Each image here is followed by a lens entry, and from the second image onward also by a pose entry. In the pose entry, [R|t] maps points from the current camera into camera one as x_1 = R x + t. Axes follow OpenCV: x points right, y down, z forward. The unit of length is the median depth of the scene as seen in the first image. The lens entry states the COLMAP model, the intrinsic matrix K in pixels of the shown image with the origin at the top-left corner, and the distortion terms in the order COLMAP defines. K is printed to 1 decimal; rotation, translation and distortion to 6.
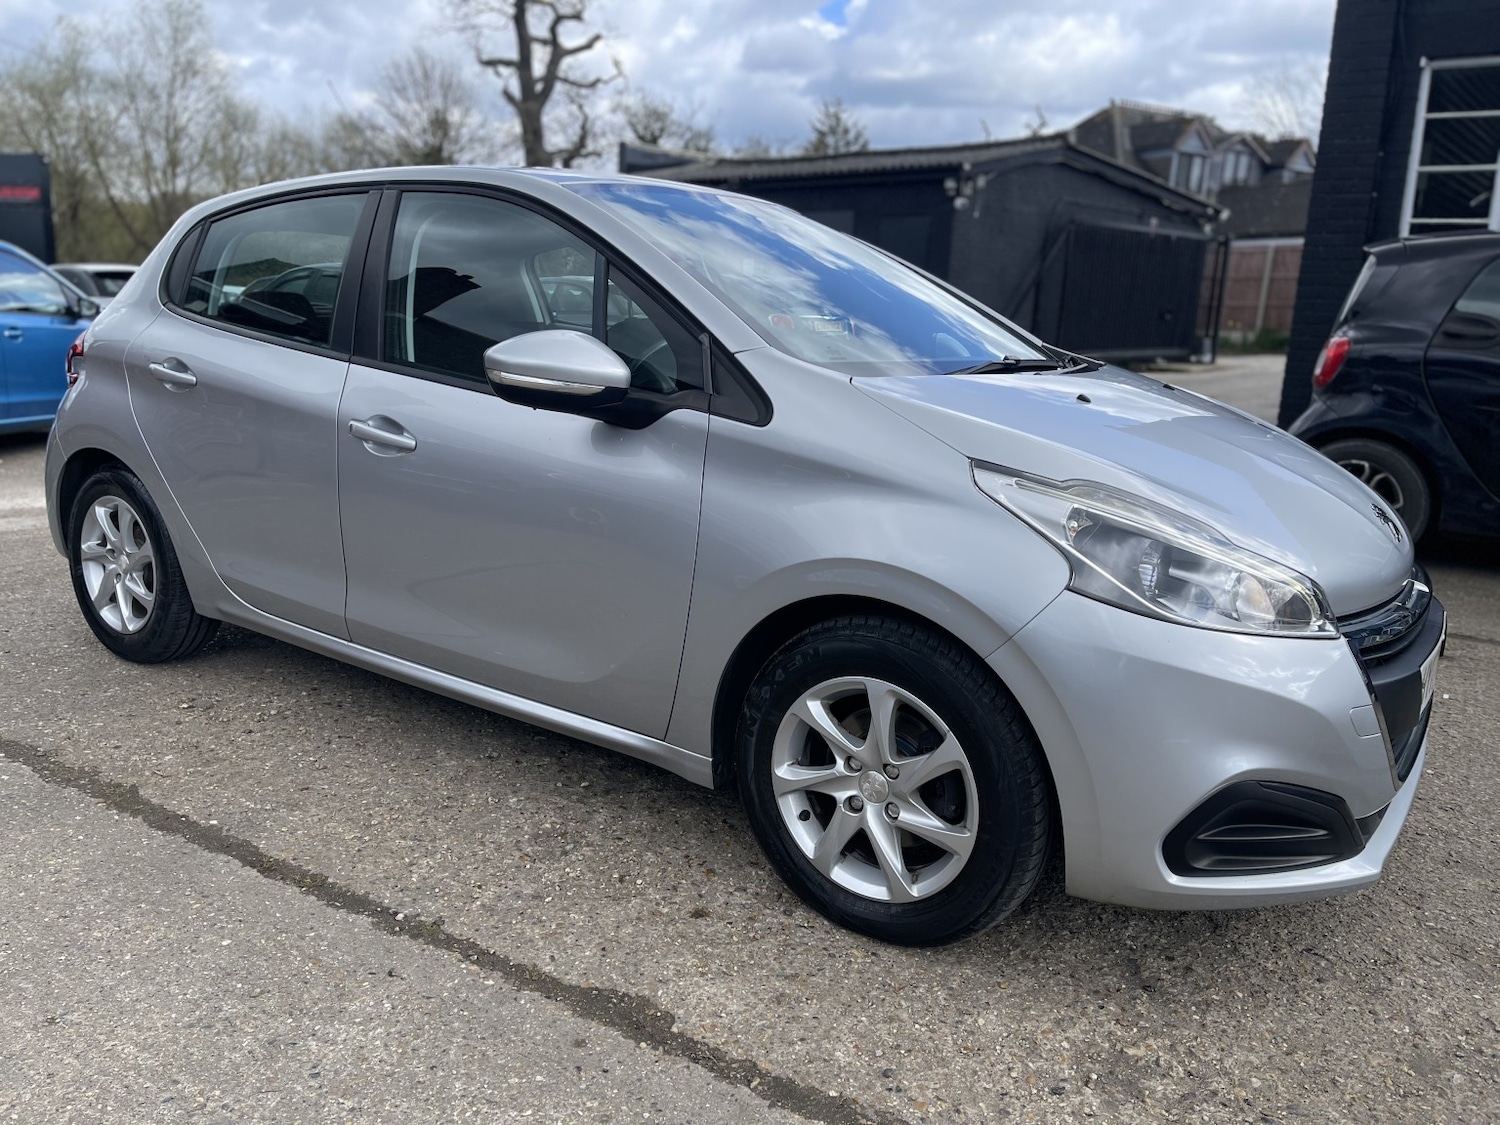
lens RADIAL K [[1148.3, 0, 737.0], [0, 1148.3, 573.3], [0, 0, 1]] dist [0.060223, -0.058371]
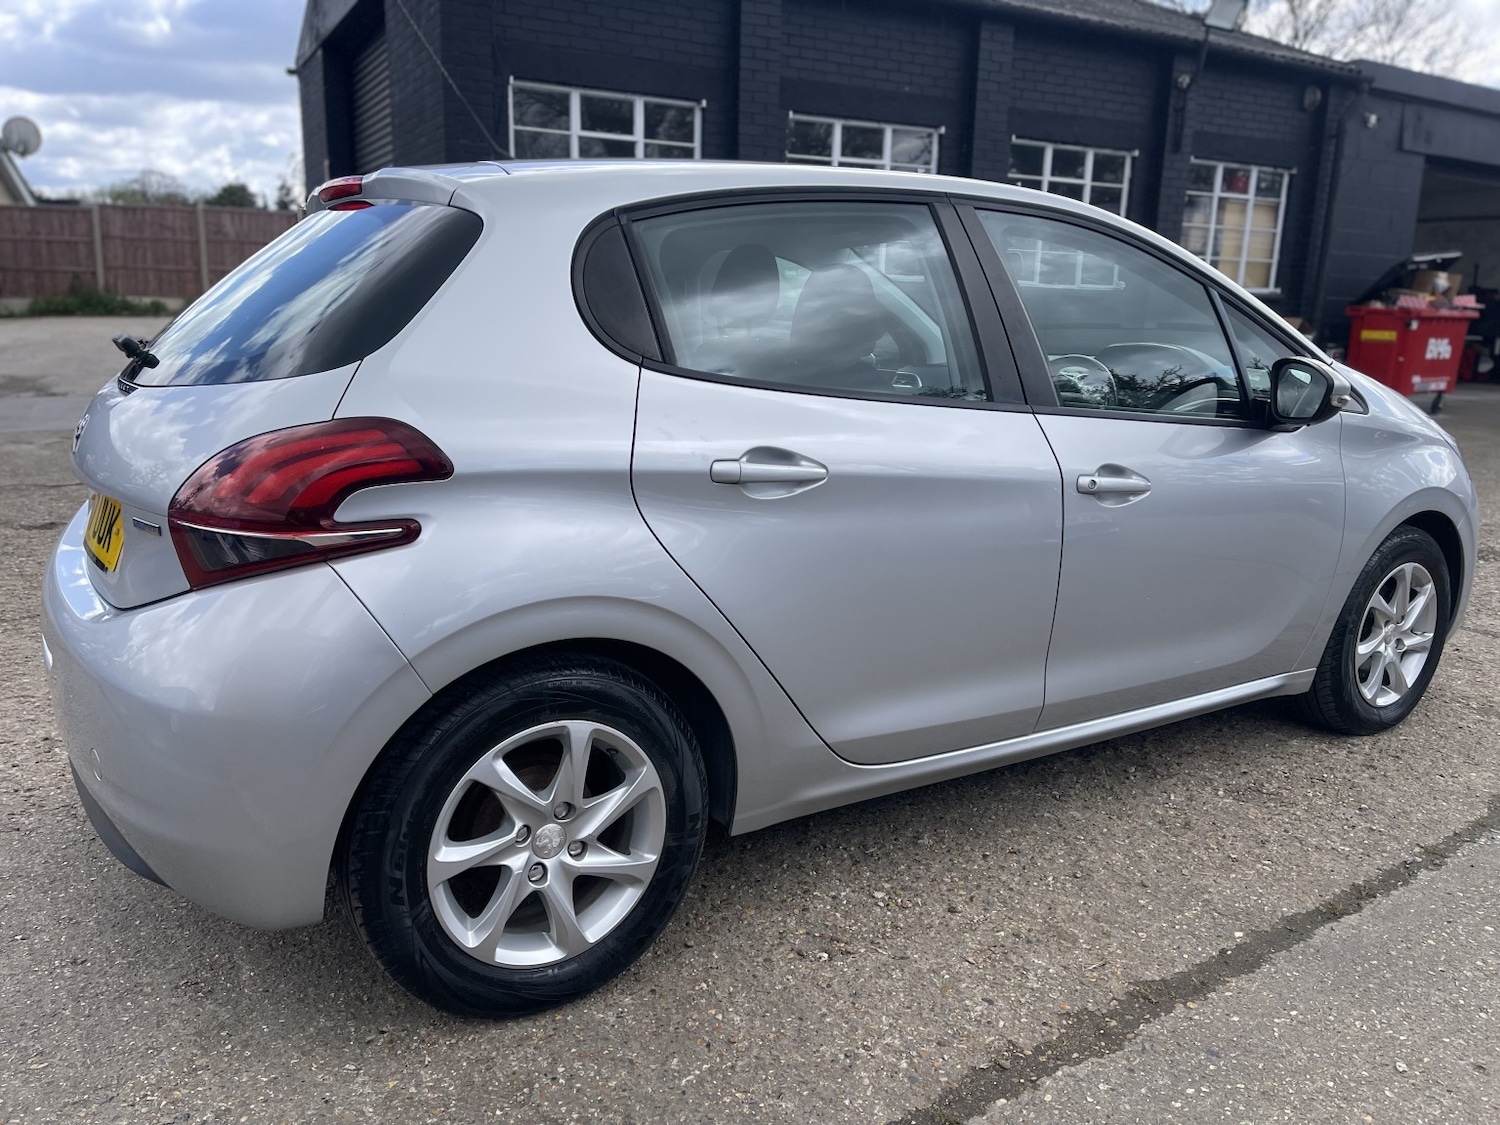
lens RADIAL K [[1147.0, 0, 755.2], [0, 1147.0, 574.6], [0, 0, 1]] dist [0.071409, -0.078332]
pose [[0.364888, -0.238396, 0.900013, -1.145974], [0.203198, 0.963752, 0.172897, -0.244096], [-0.908607, 0.119793, 0.400103, 0.819258]]
